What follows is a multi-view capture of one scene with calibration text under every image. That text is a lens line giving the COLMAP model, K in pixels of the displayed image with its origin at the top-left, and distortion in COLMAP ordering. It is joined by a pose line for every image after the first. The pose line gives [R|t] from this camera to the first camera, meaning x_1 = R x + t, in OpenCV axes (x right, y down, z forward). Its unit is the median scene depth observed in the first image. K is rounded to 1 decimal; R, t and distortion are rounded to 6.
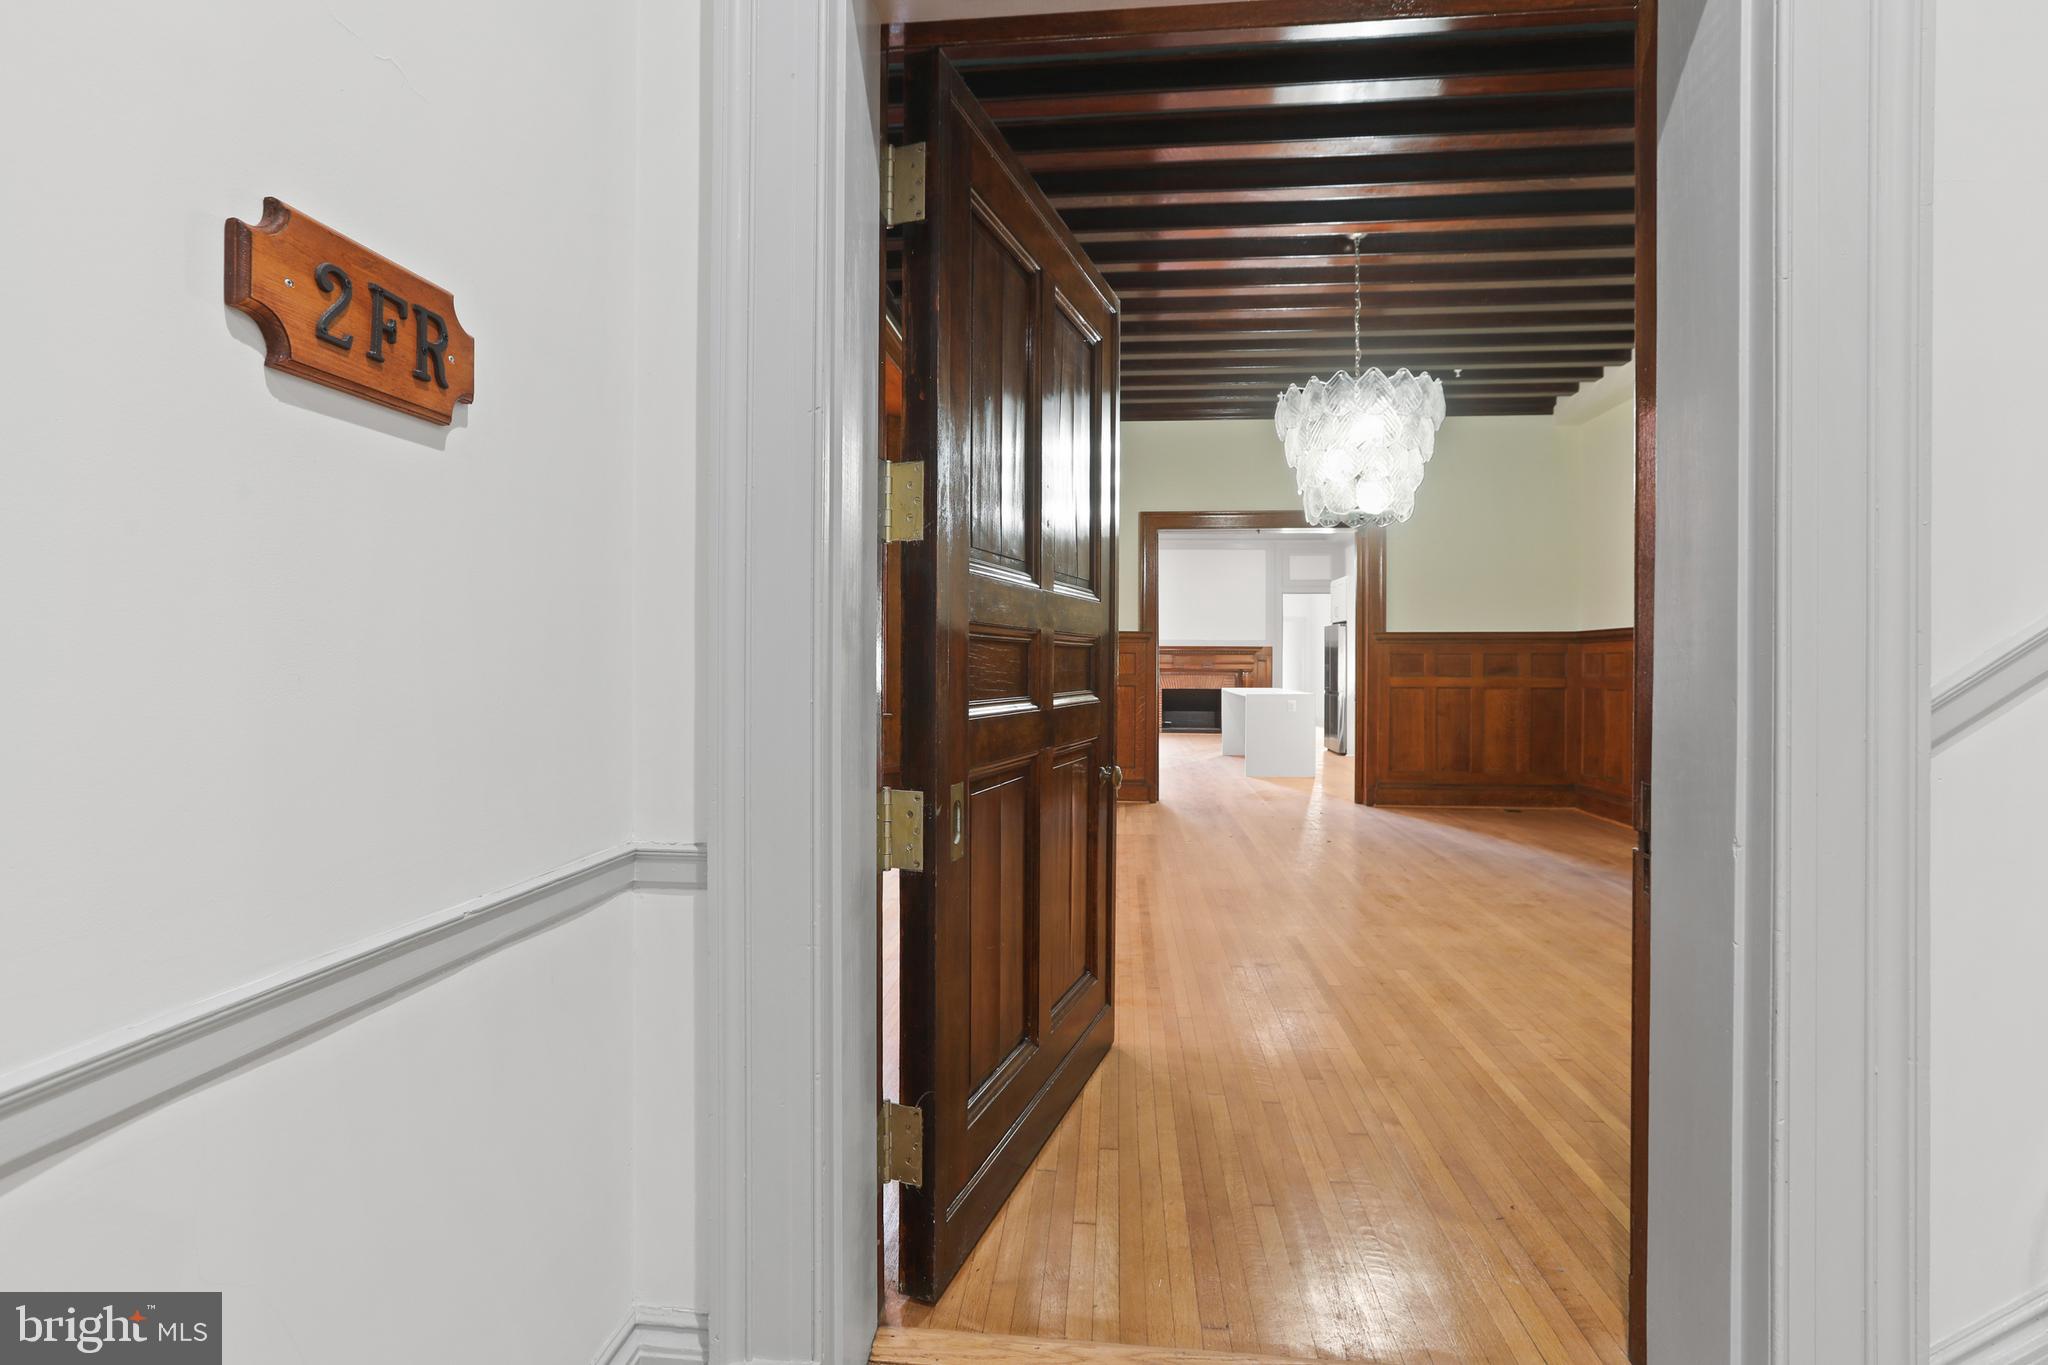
lens RADIAL K [[978.1, 0, 998.8], [0, 978.1, 647.6], [0, 0, 1]] dist [-0.004137, 0.004932]
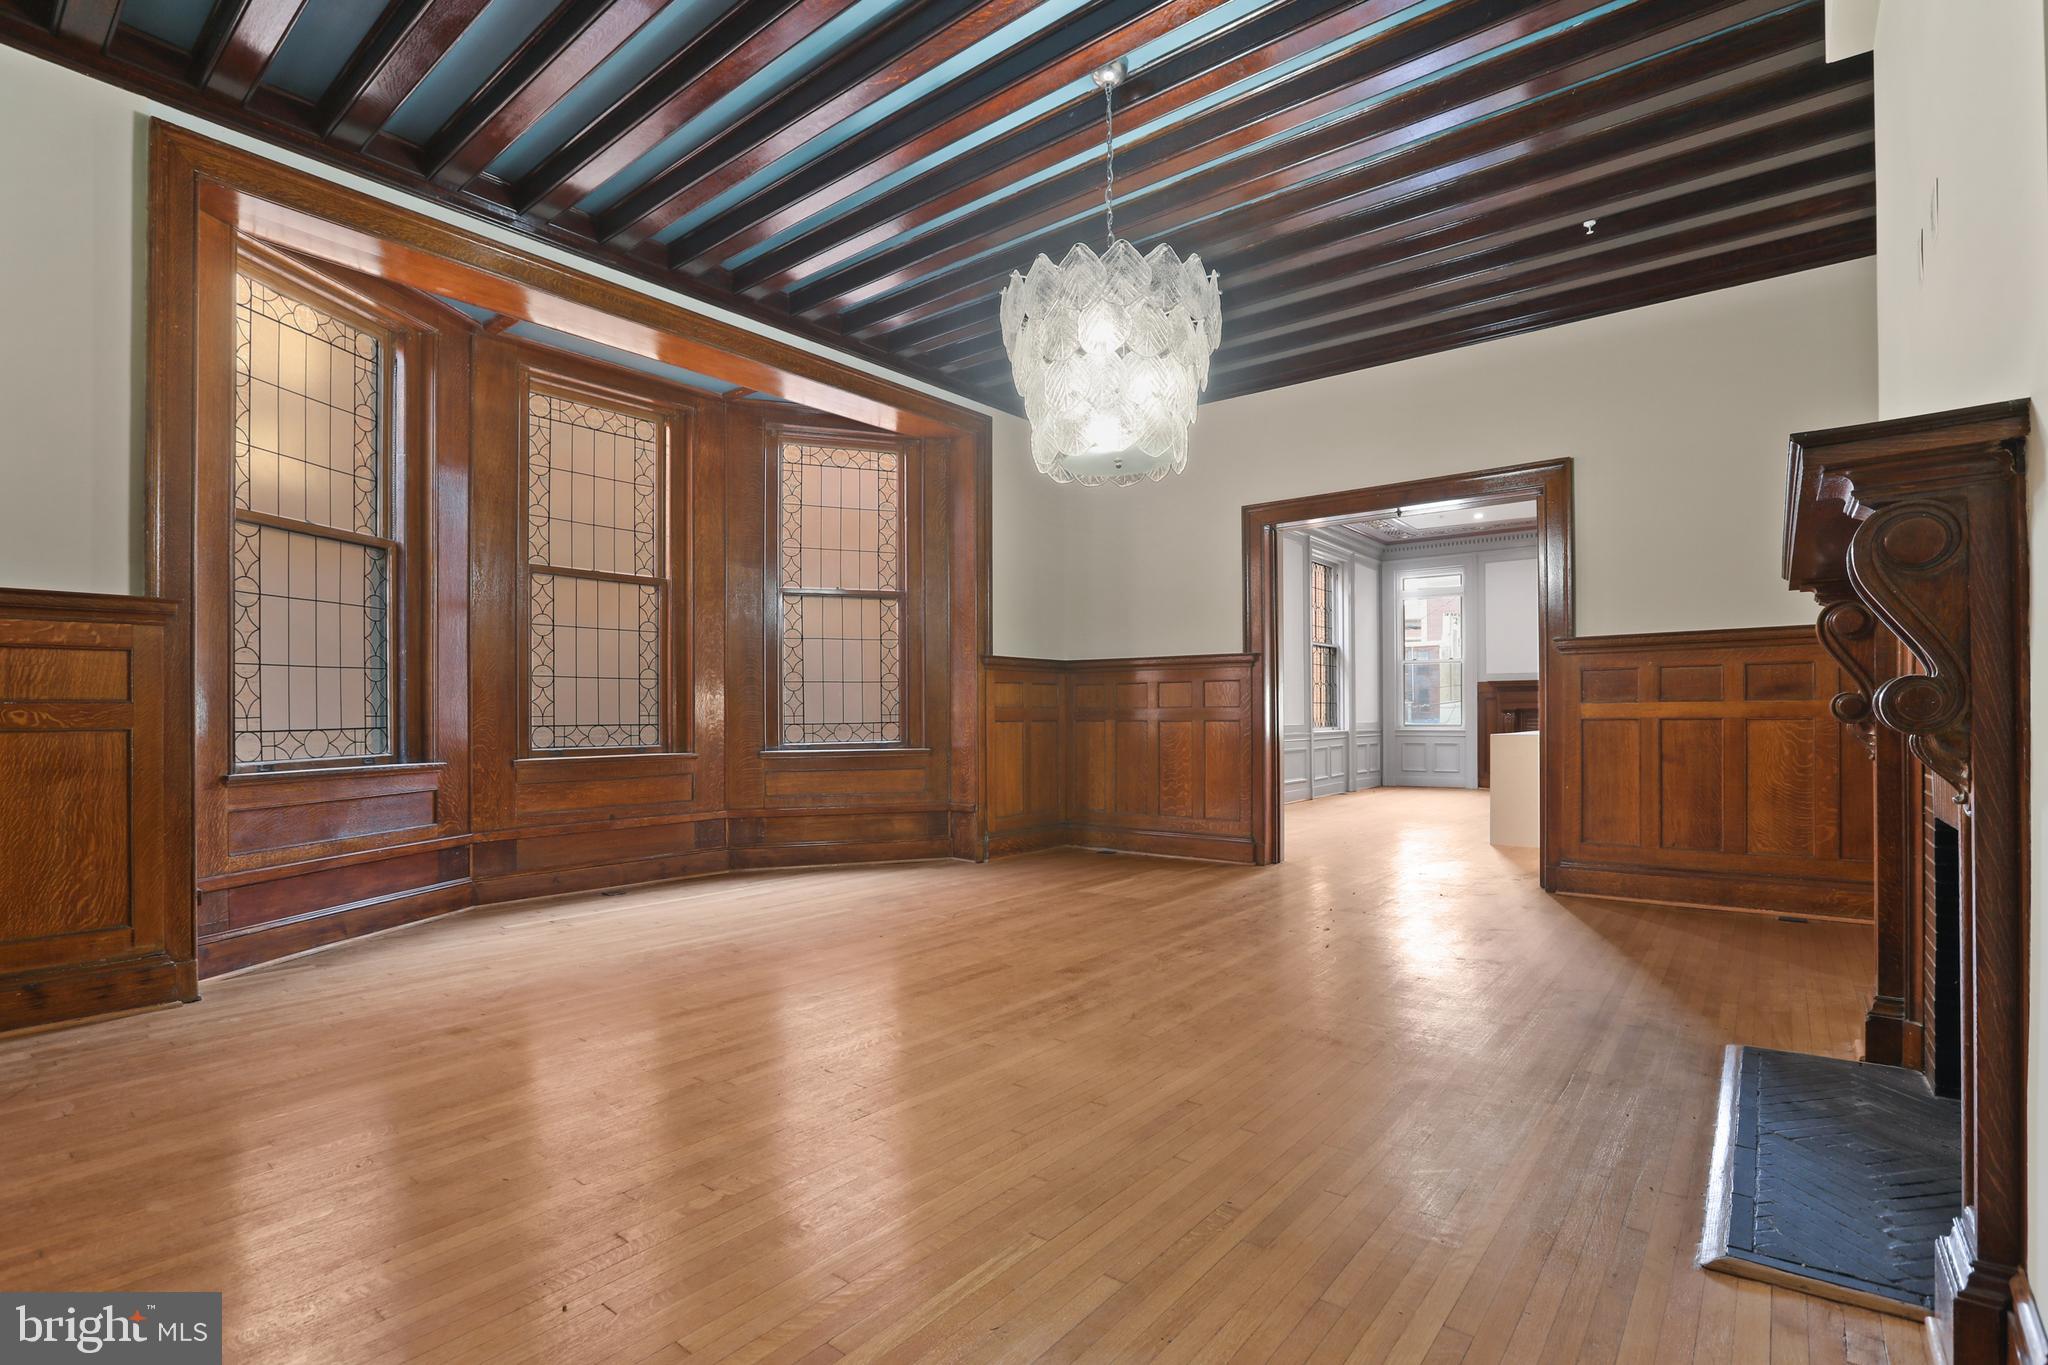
lens RADIAL K [[978.1, 0, 1016.0], [0, 978.1, 708.6], [0, 0, 1]] dist [-0.004137, 0.004932]
pose [[0.838117, -0.017008, -0.545225, 0.526674], [0.016909, 0.999844, -0.005197, 0.035948], [0.545228, -0.004864, 0.838274, 0.265519]]
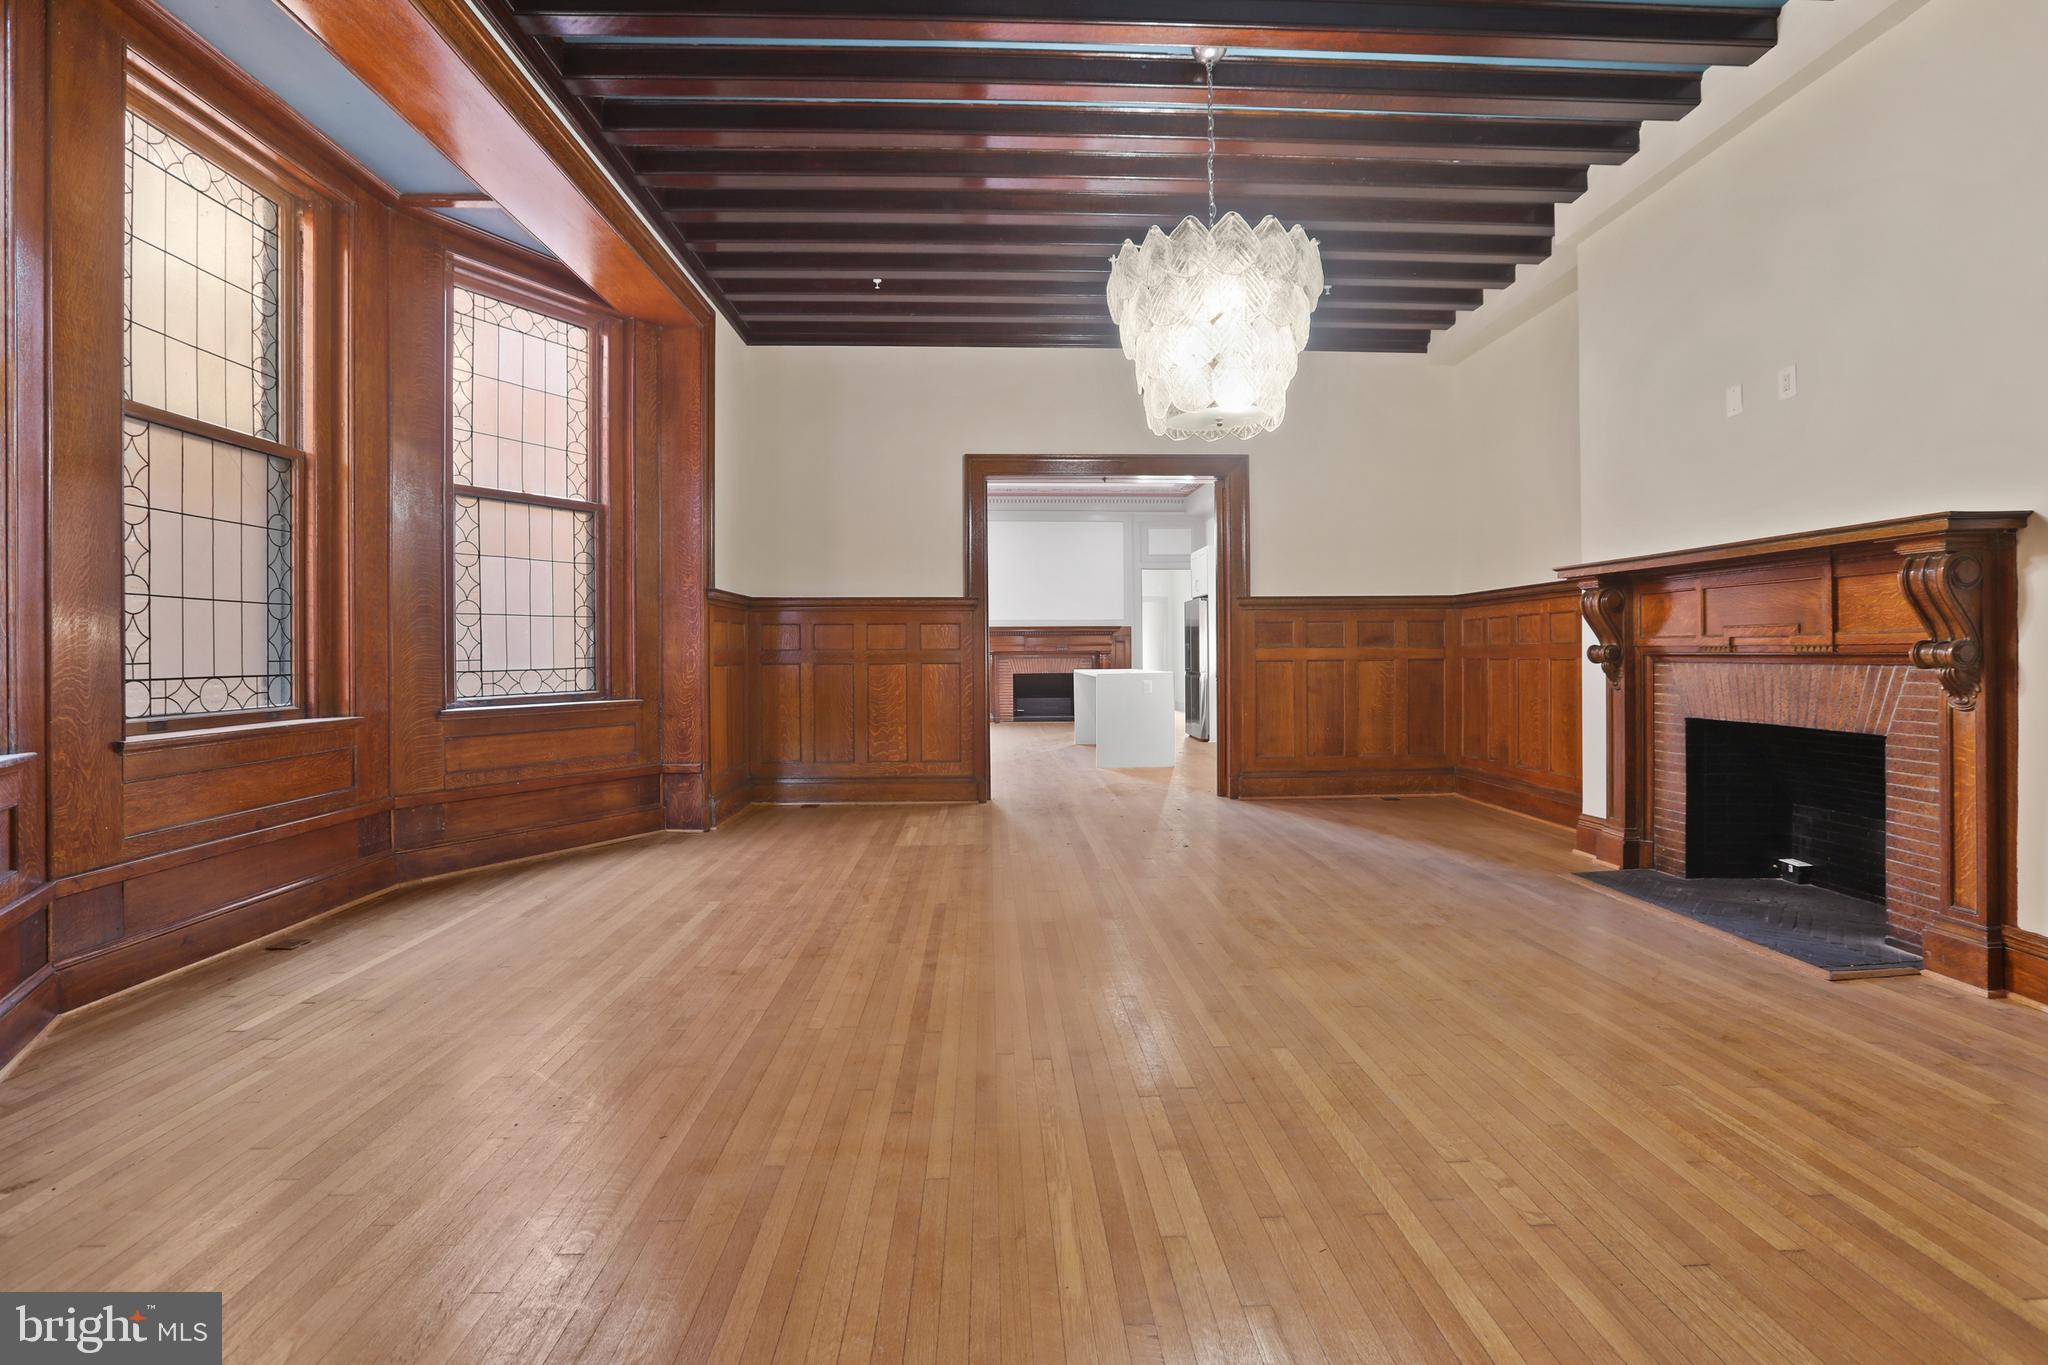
lens RADIAL K [[978.1, 0, 1001.5], [0, 978.1, 648.8], [0, 0, 1]] dist [-0.004137, 0.004932]
pose [[0.991429, -0.012786, 0.130016, 0.077773], [0.012012, 0.999905, 0.006734, 0.025438], [-0.130090, -0.005115, 0.991489, 0.203390]]
